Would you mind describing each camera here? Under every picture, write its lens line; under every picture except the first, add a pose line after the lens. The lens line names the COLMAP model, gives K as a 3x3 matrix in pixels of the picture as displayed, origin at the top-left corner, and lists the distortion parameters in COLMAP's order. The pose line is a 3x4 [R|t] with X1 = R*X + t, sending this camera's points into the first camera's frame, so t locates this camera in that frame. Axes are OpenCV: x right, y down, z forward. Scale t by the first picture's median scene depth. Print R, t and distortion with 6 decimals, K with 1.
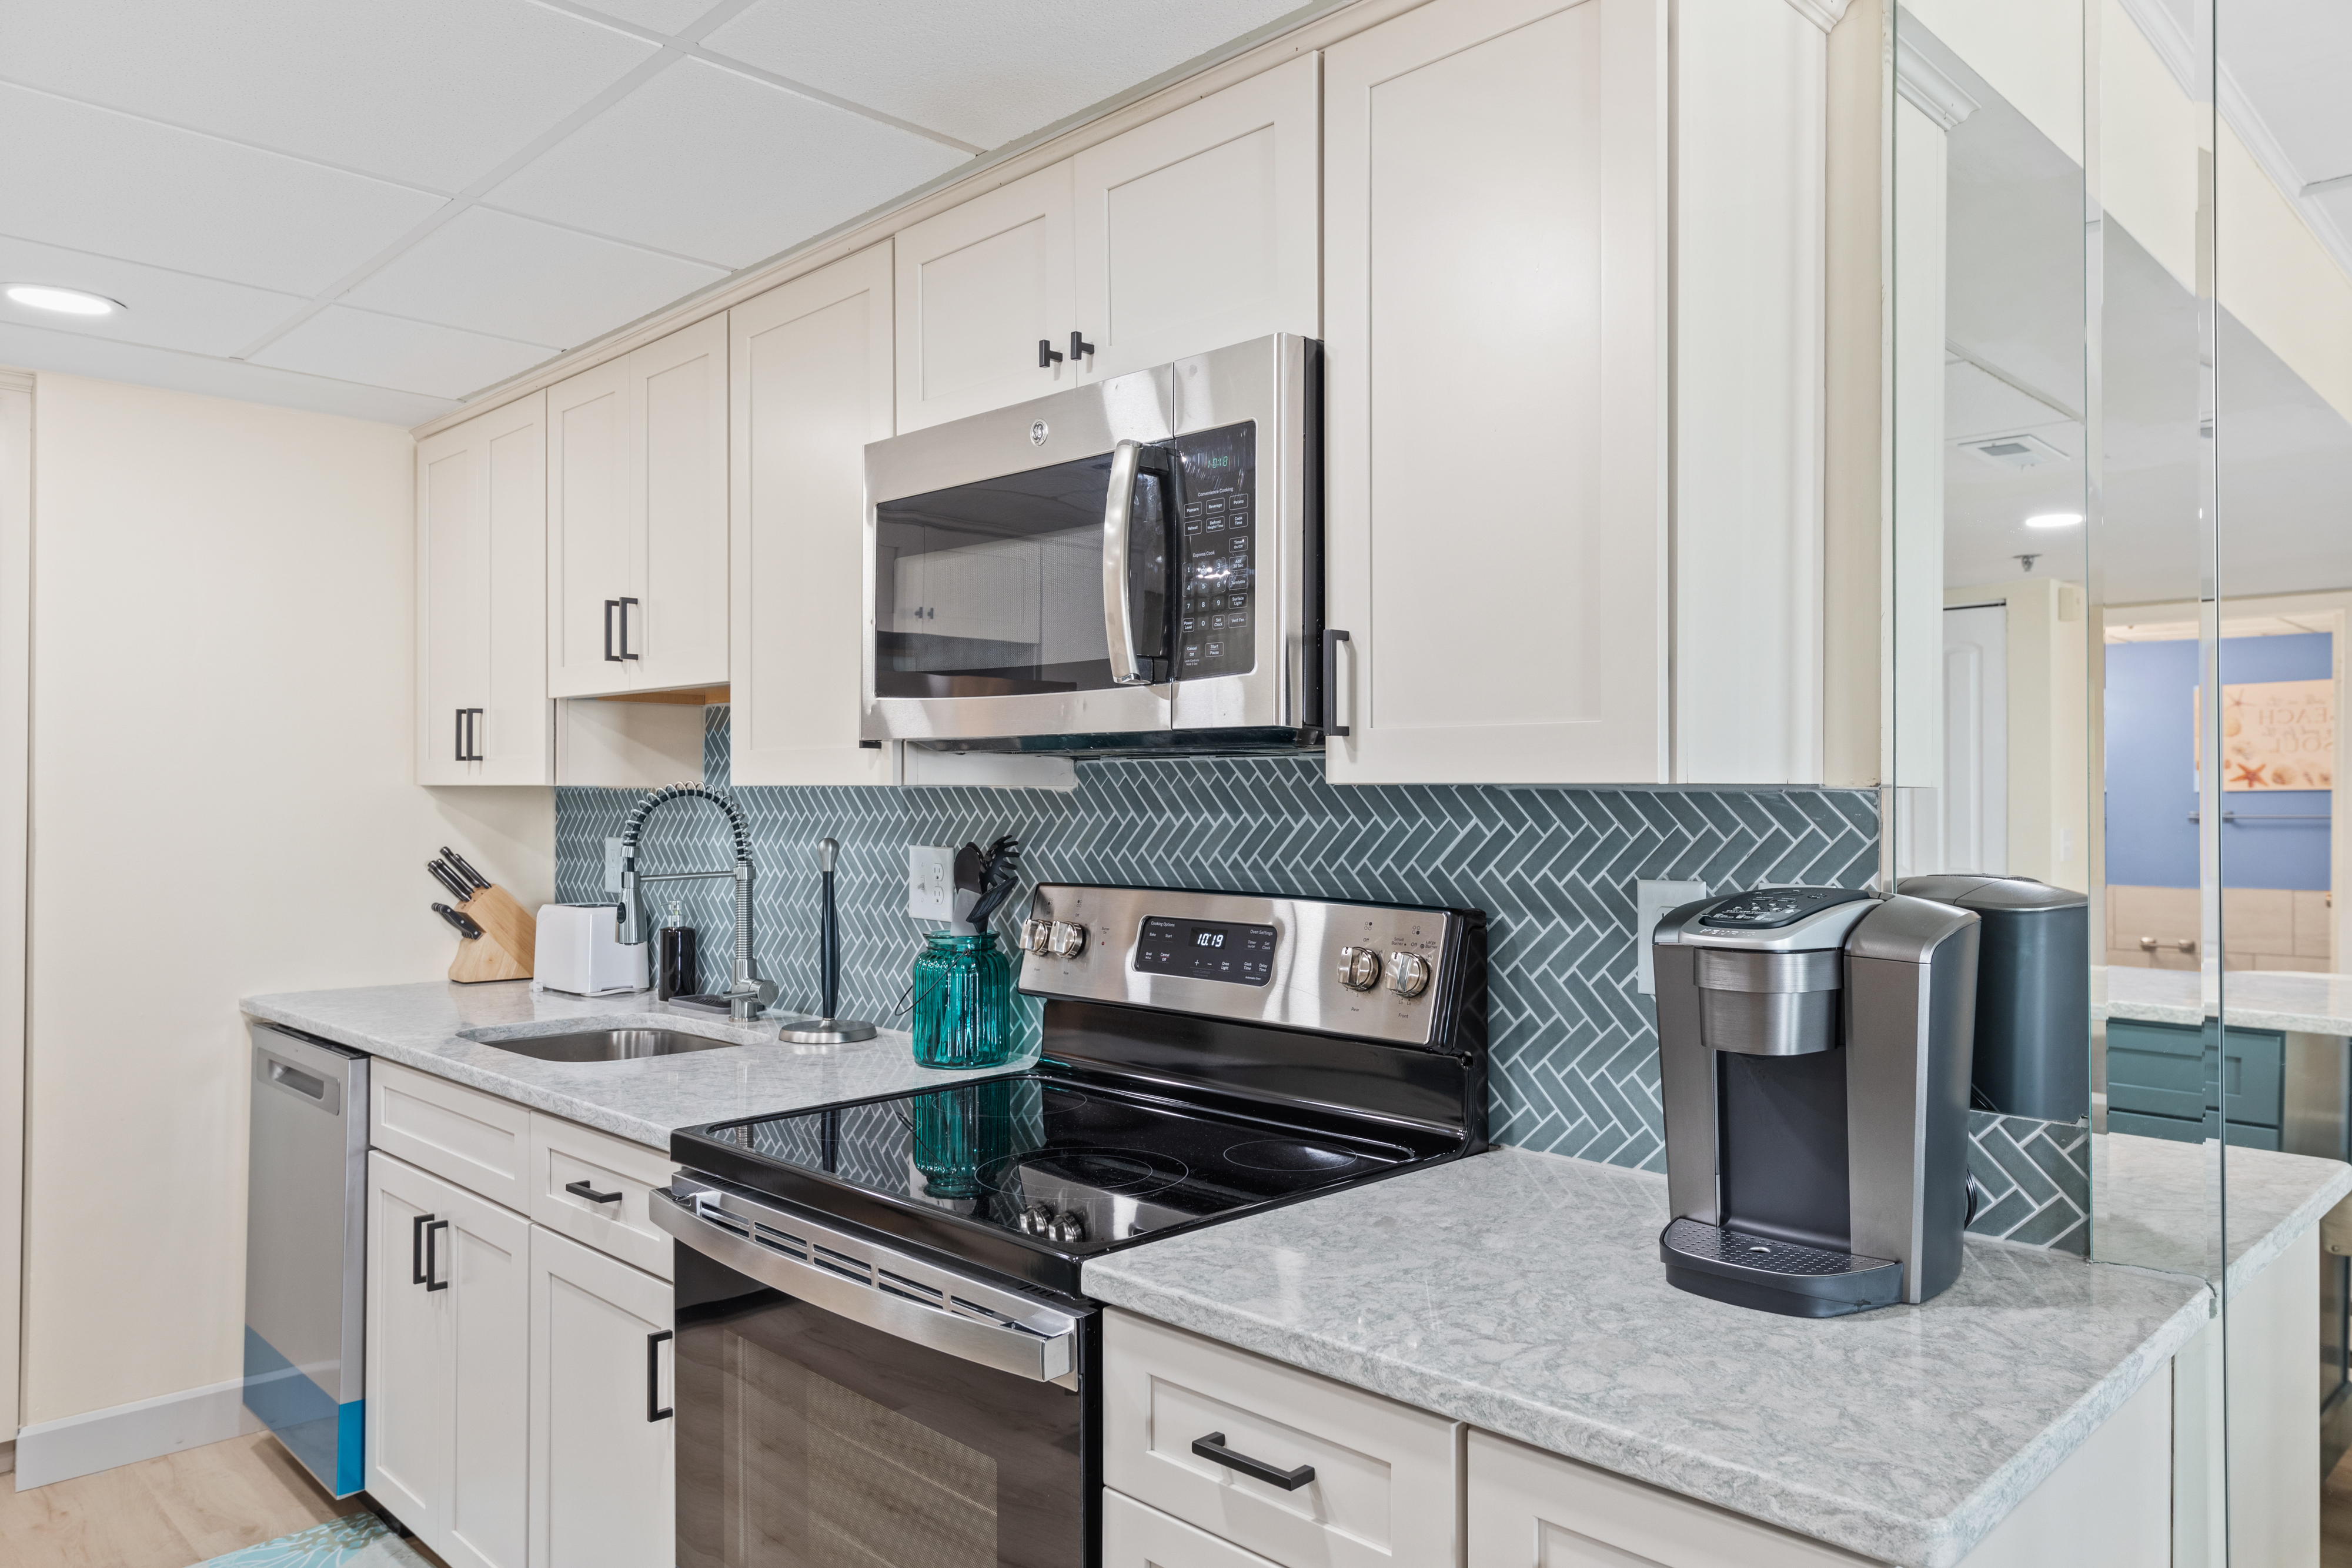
lens RADIAL K [[1487.5, 0, 1163.2], [0, 1487.5, 797.4], [0, 0, 1]] dist [-0.004971, 0.001095]
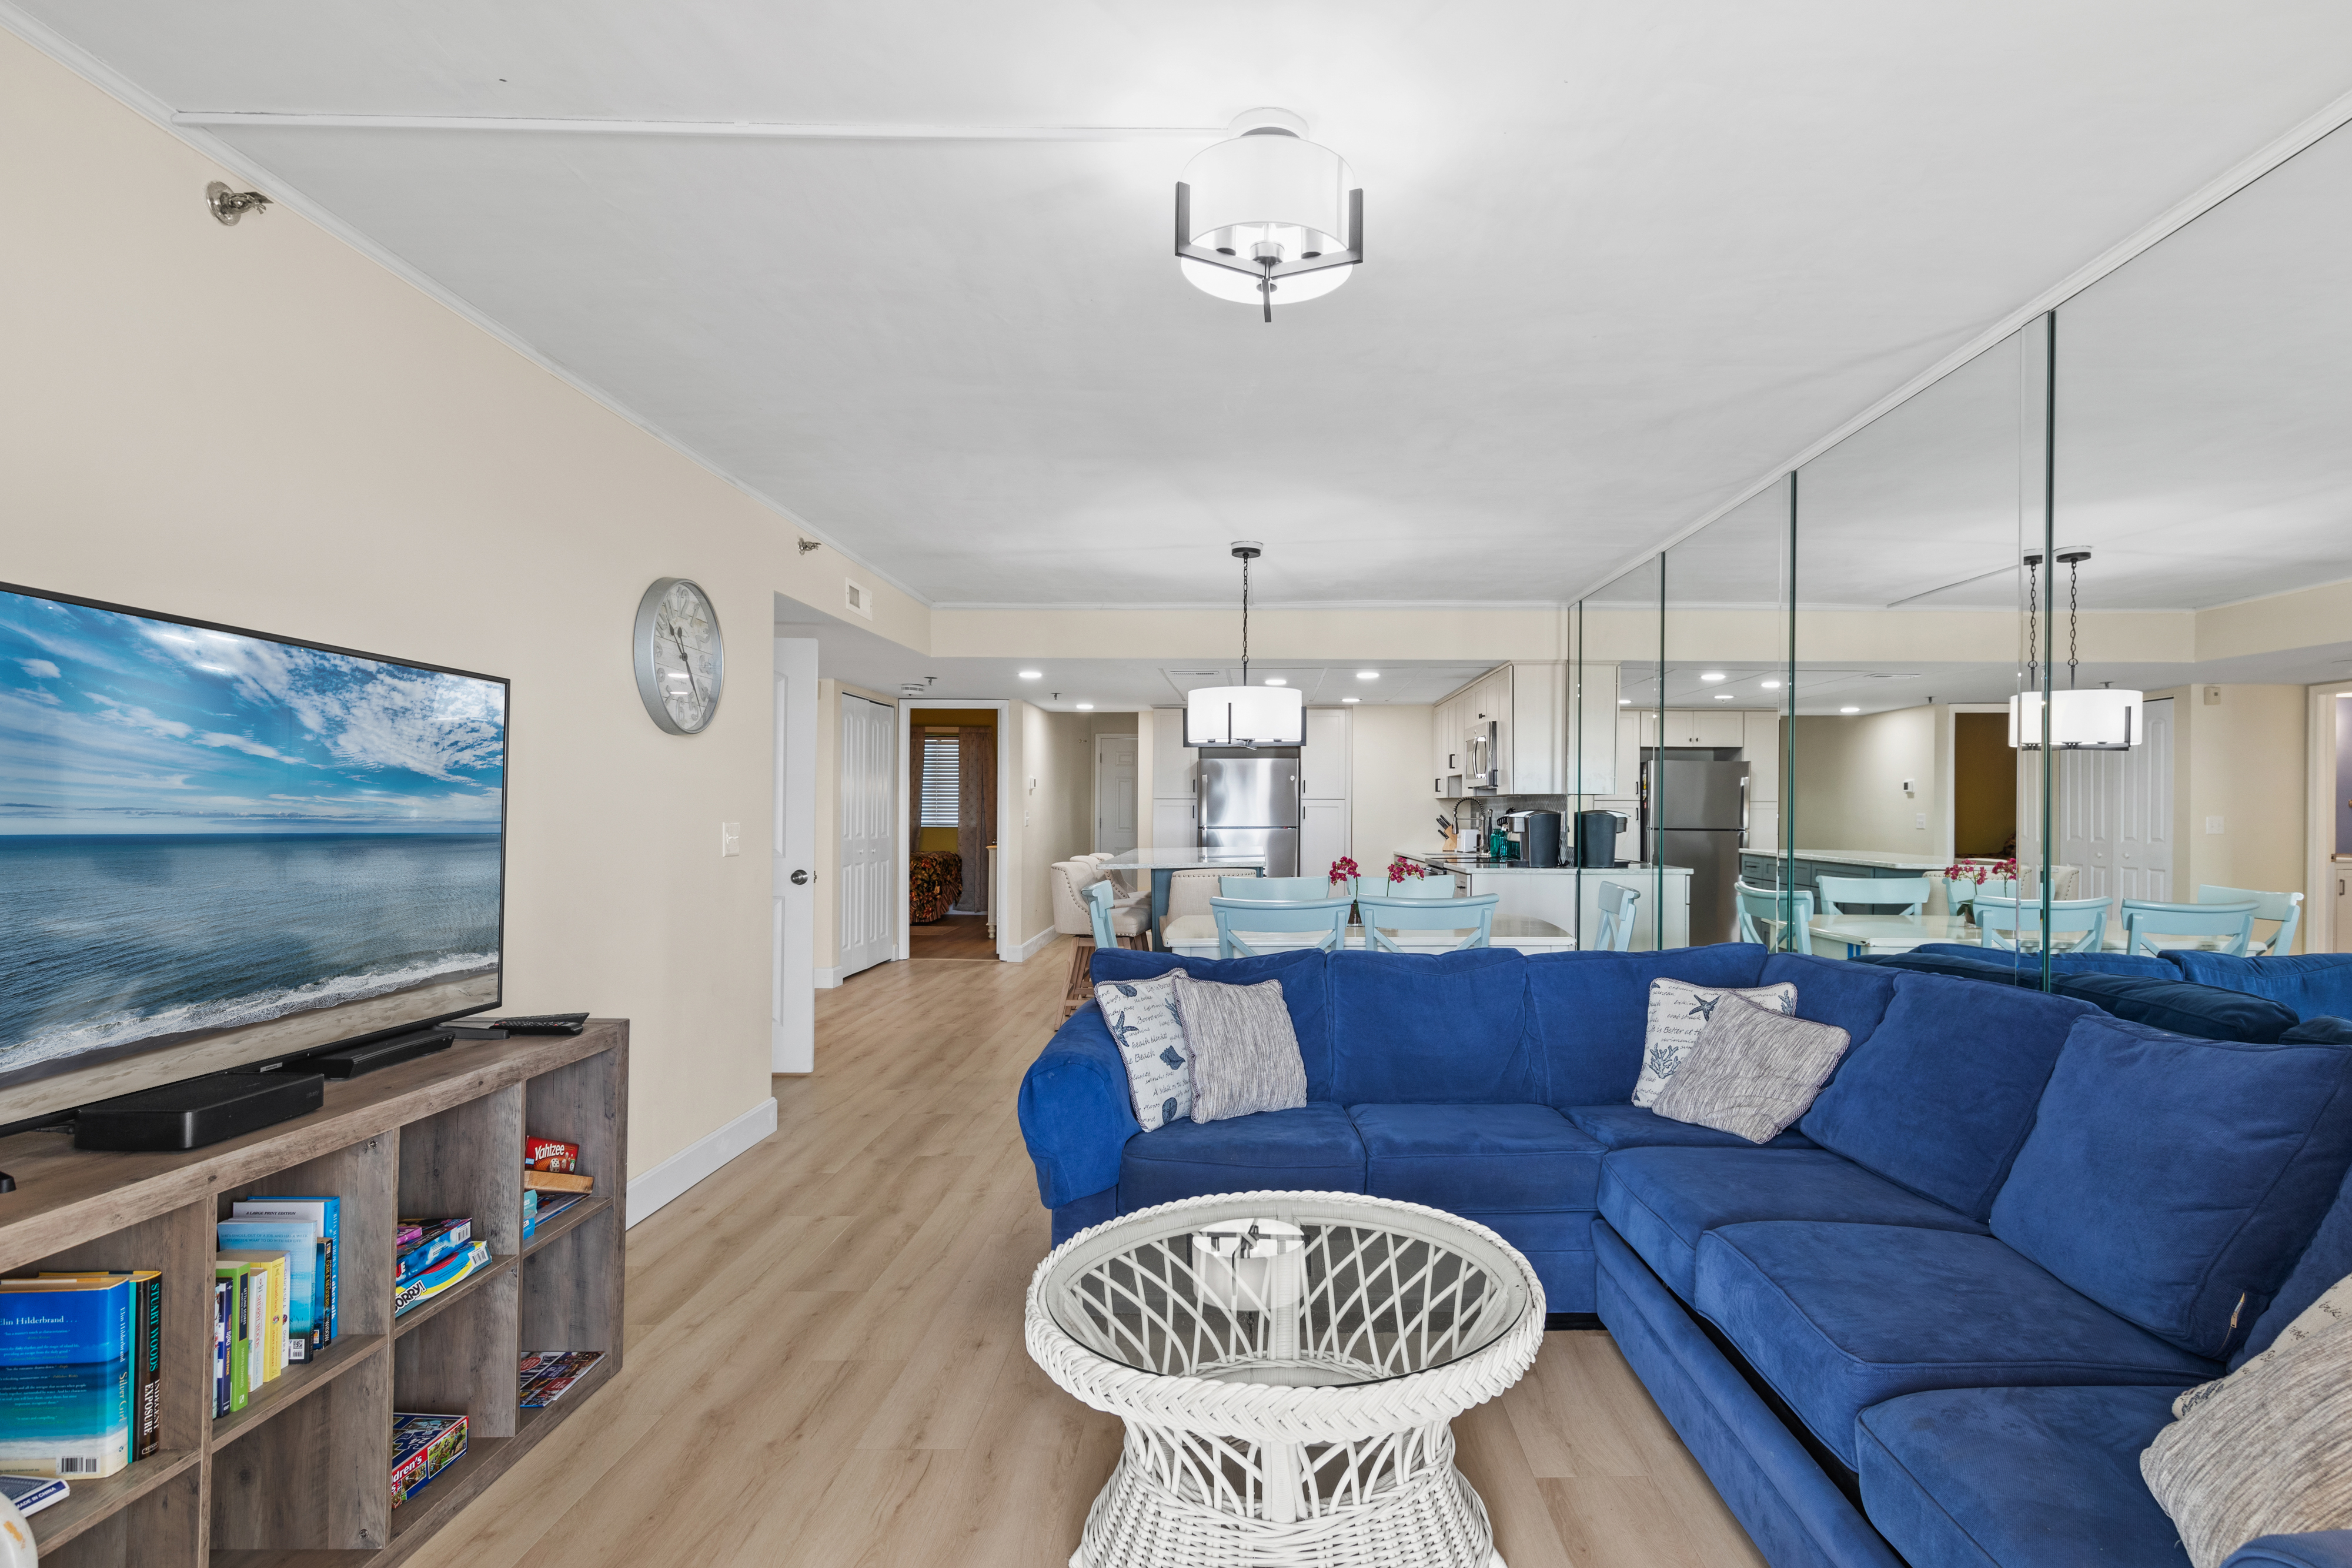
lens RADIAL K [[1210.9, 0, 1243.5], [0, 1210.9, 801.6], [0, 0, 1]] dist [0.024507, 0.000453]
pose [[0.687326, -0.009891, -0.726281, 1.942923], [0.002583, 0.999934, -0.011173, 0.046745], [0.726344, 0.005804, 0.687307, -2.036999]]
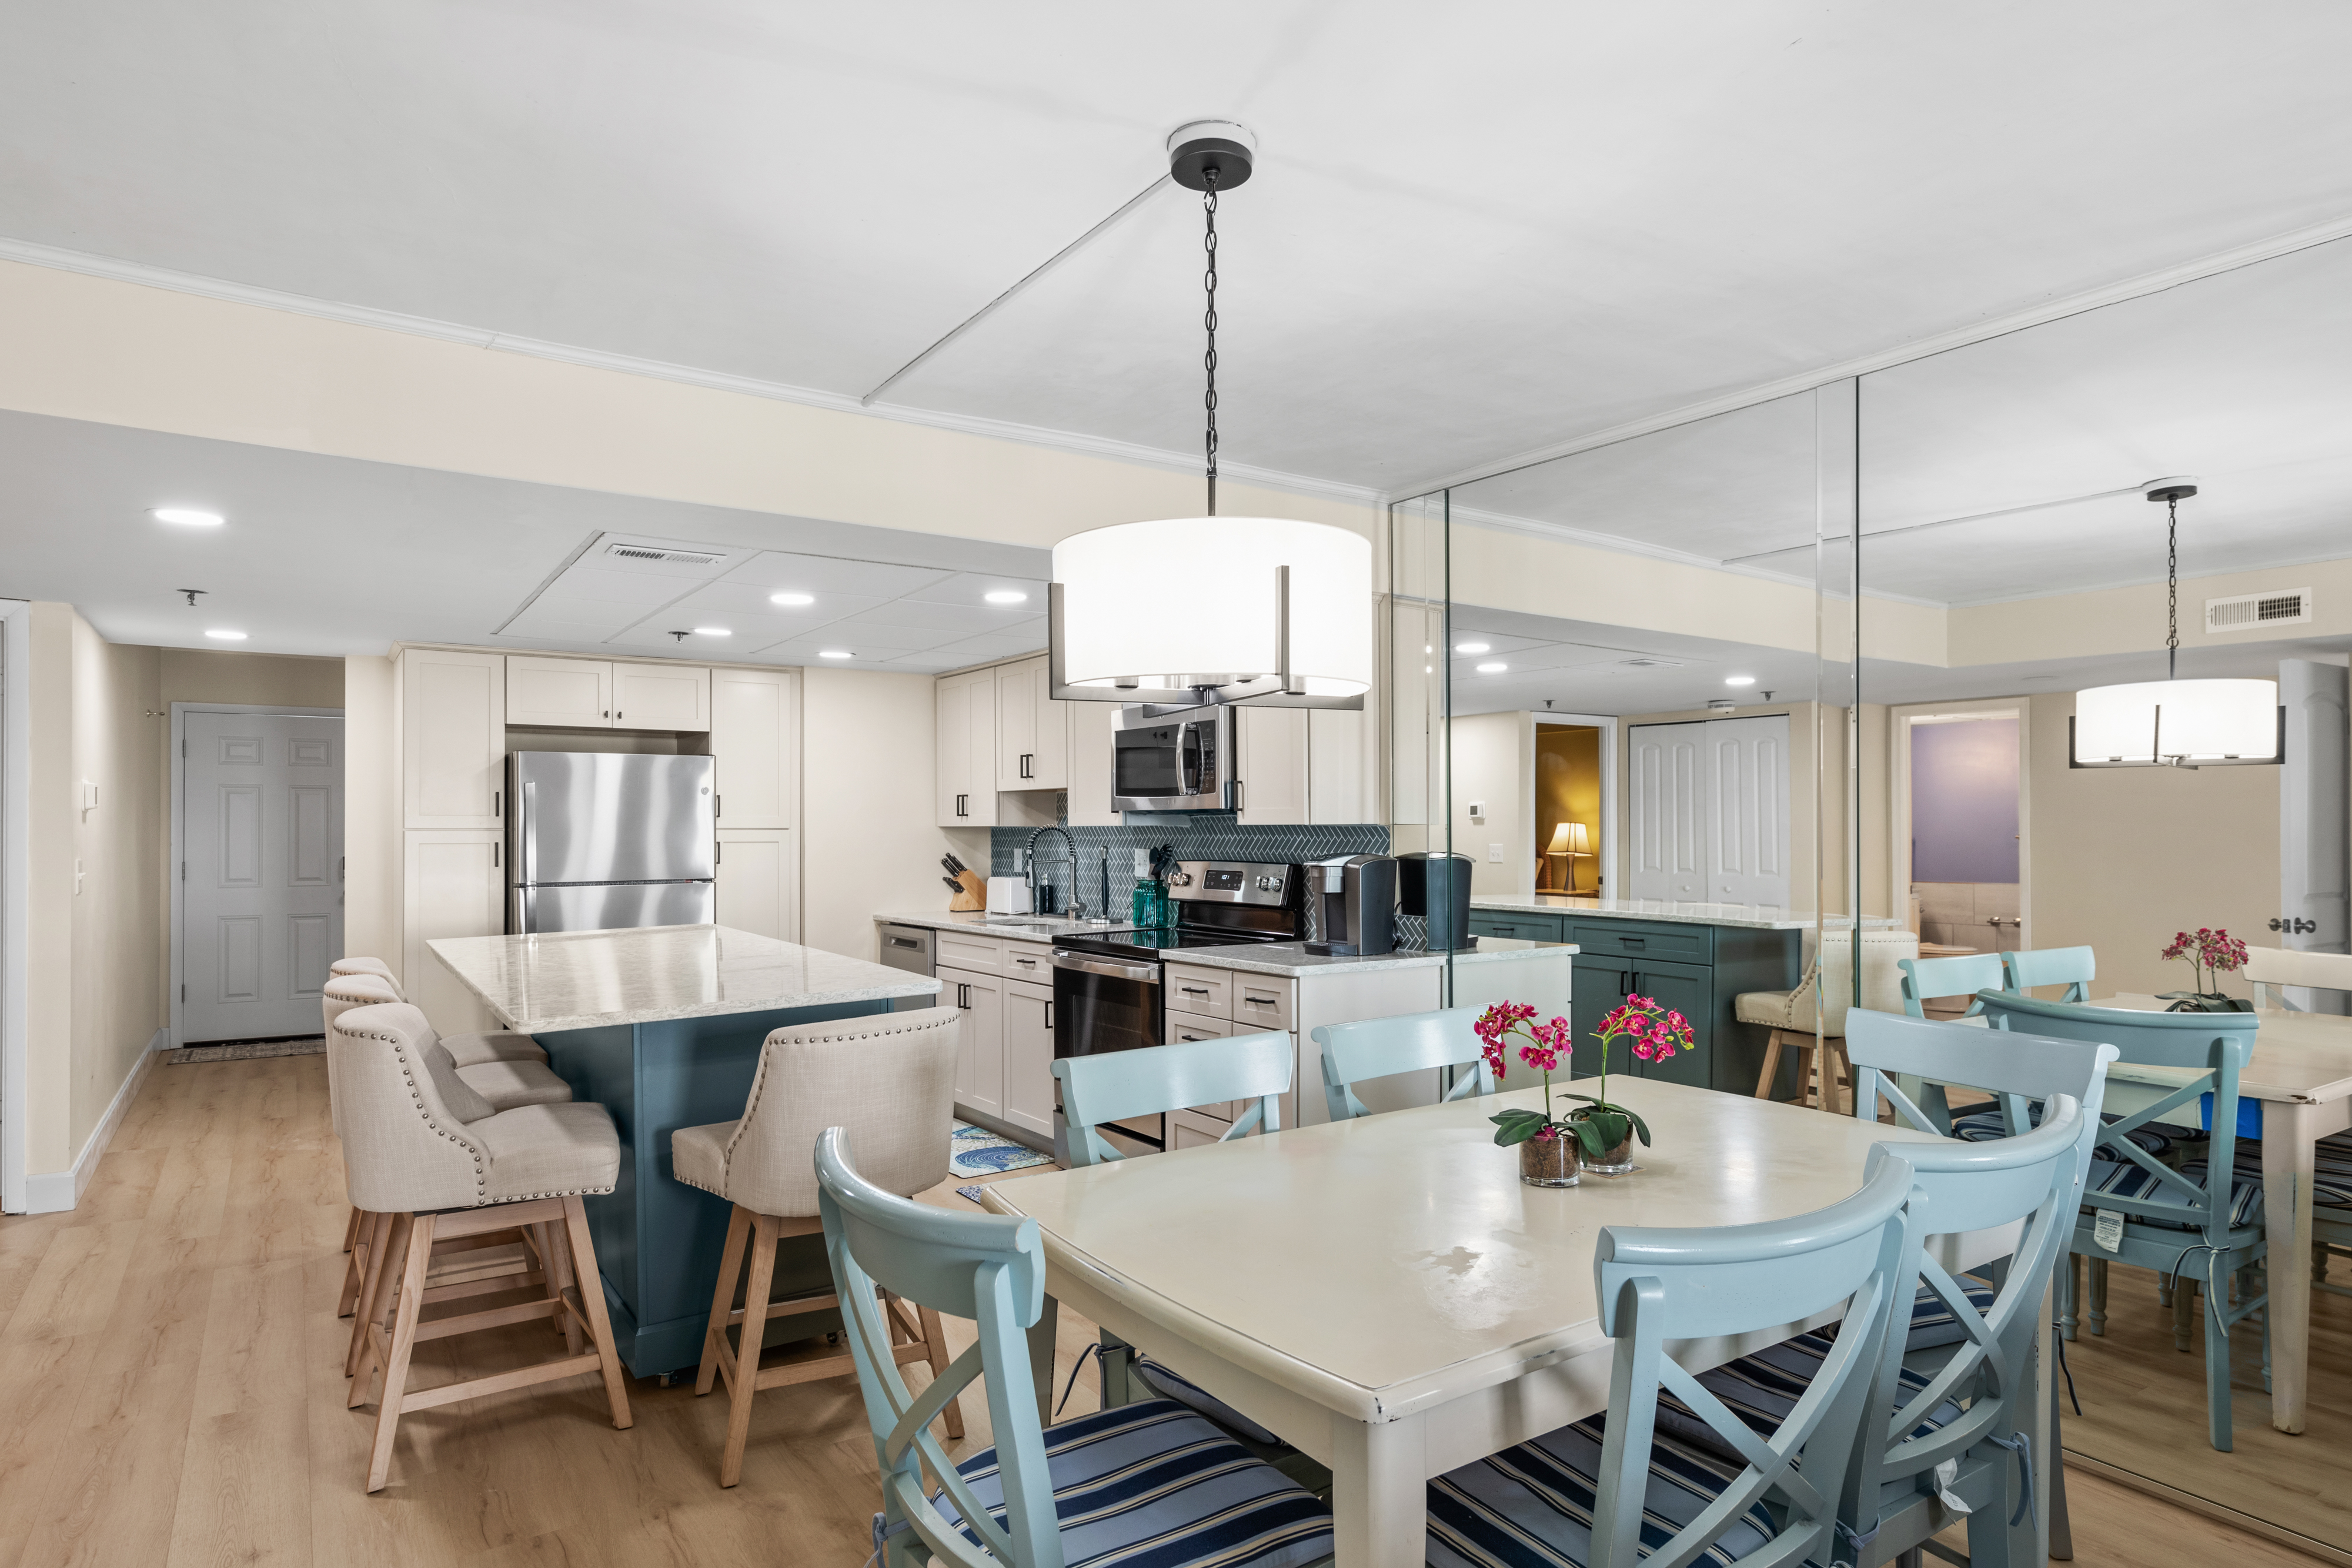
lens RADIAL K [[1319.1, 0, 1154.6], [0, 1319.1, 820.0], [0, 0, 1]] dist [0.004829, 0.001335]
pose [[0.978206, -0.010846, -0.207354, 0.360968], [0.009490, 0.999927, -0.007531, 0.000227], [0.207420, 0.005399, 0.978237, -1.315675]]
